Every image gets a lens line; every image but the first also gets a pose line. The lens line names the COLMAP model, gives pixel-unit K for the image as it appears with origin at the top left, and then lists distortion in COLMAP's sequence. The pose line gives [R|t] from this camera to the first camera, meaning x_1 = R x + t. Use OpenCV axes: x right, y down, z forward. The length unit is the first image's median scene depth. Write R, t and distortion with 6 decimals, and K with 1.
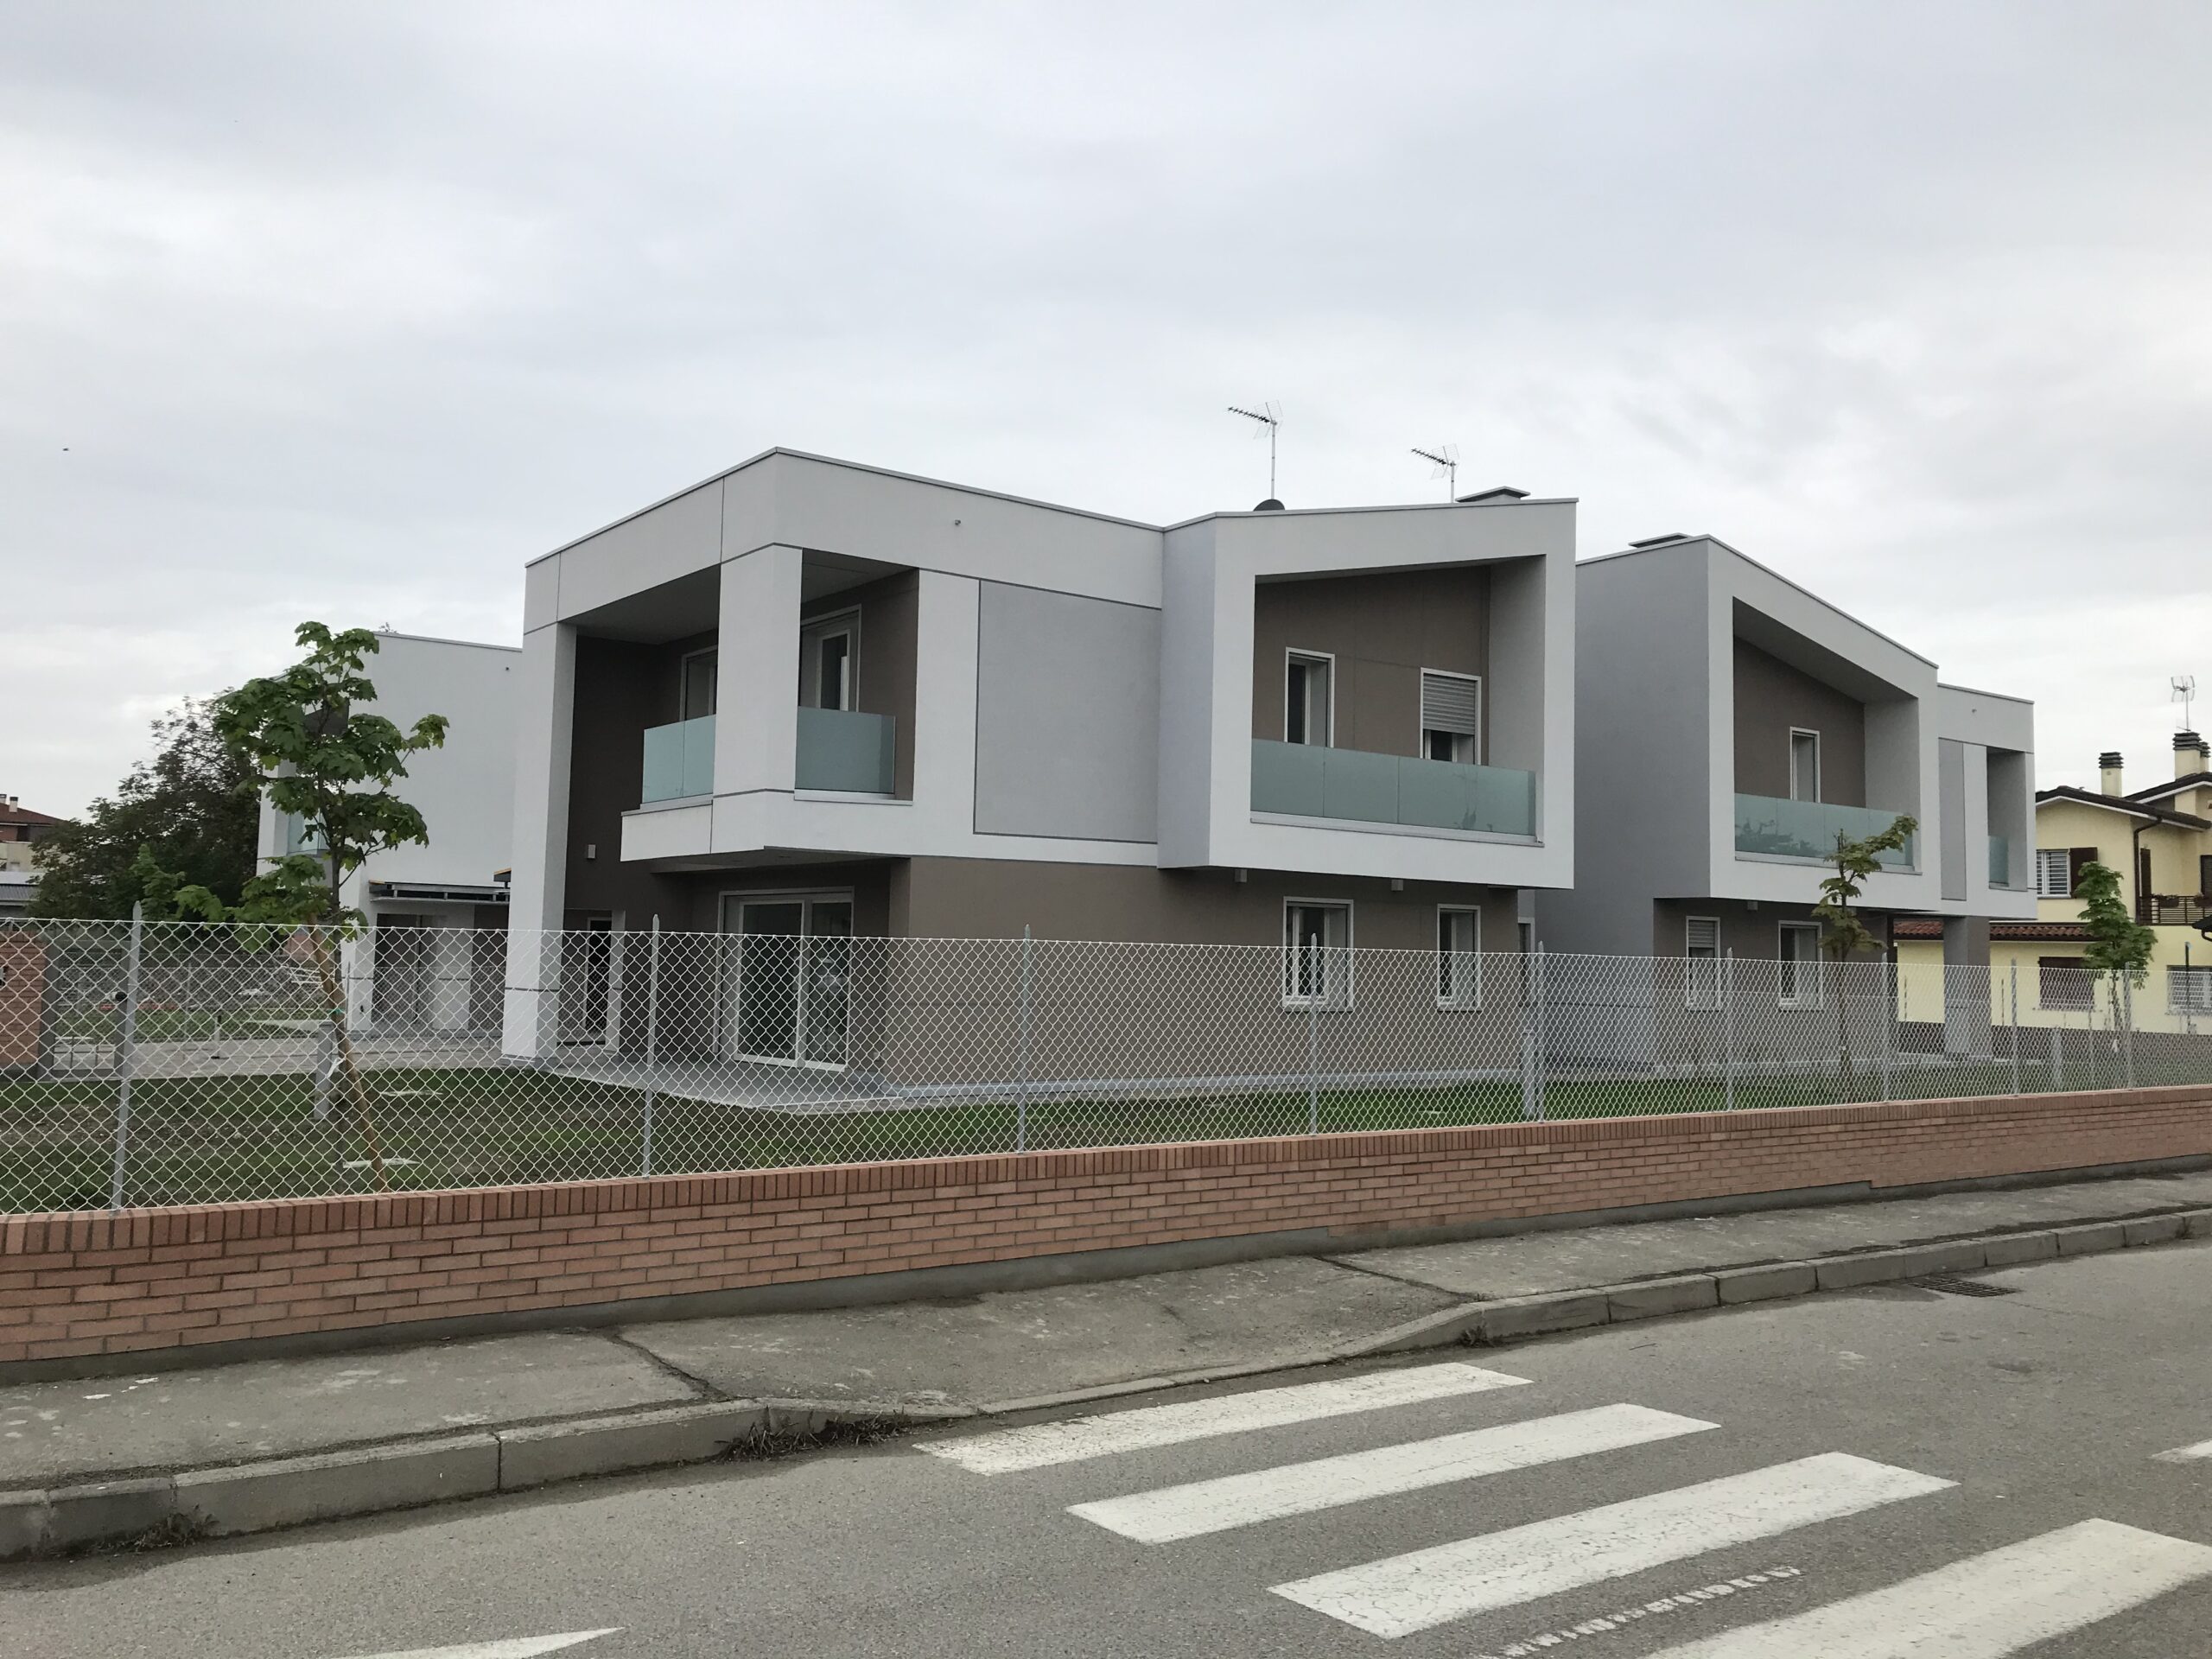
lens RADIAL K [[1811.6, 0, 1108.4], [0, 1811.6, 809.3], [0, 0, 1]] dist [0.037316, 0.000556]
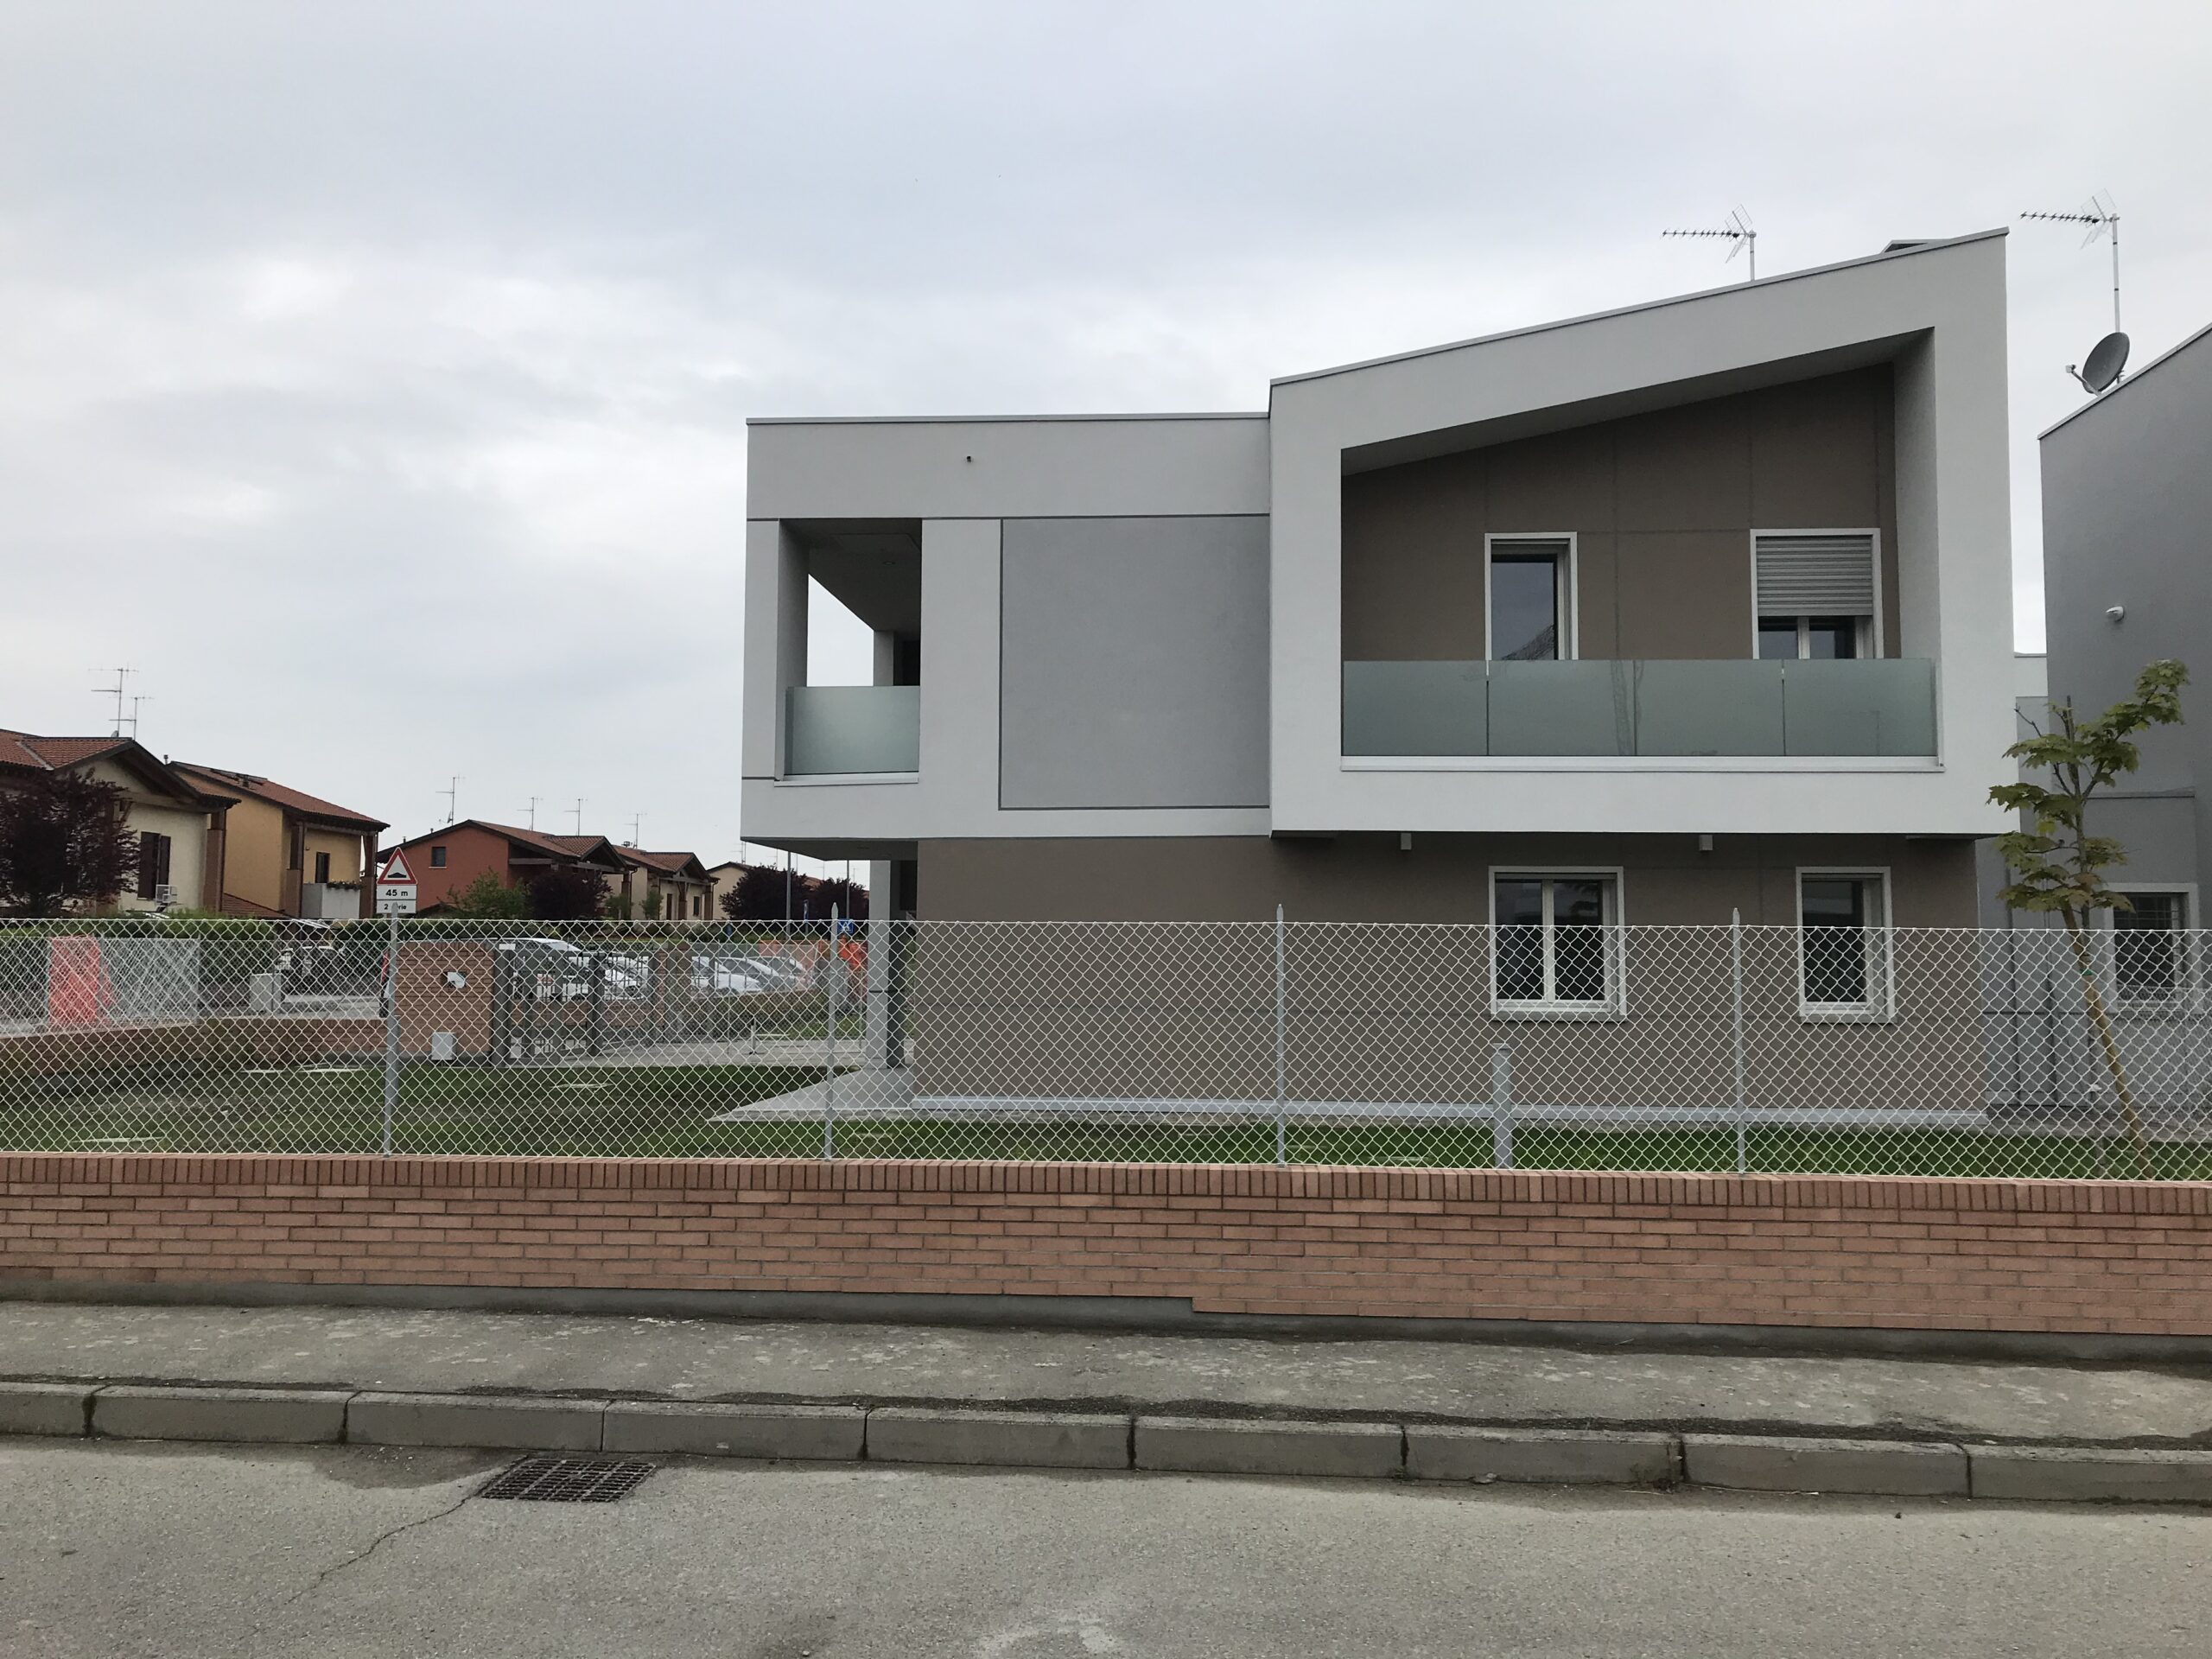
lens RADIAL K [[1811.6, 0, 1103.1], [0, 1811.6, 840.1], [0, 0, 1]] dist [0.037316, 0.000556]
pose [[0.750356, -0.055906, -0.658666, 0.434971], [0.060636, 0.998037, -0.015634, 0.036103], [0.658247, -0.028208, 0.752273, 0.304964]]
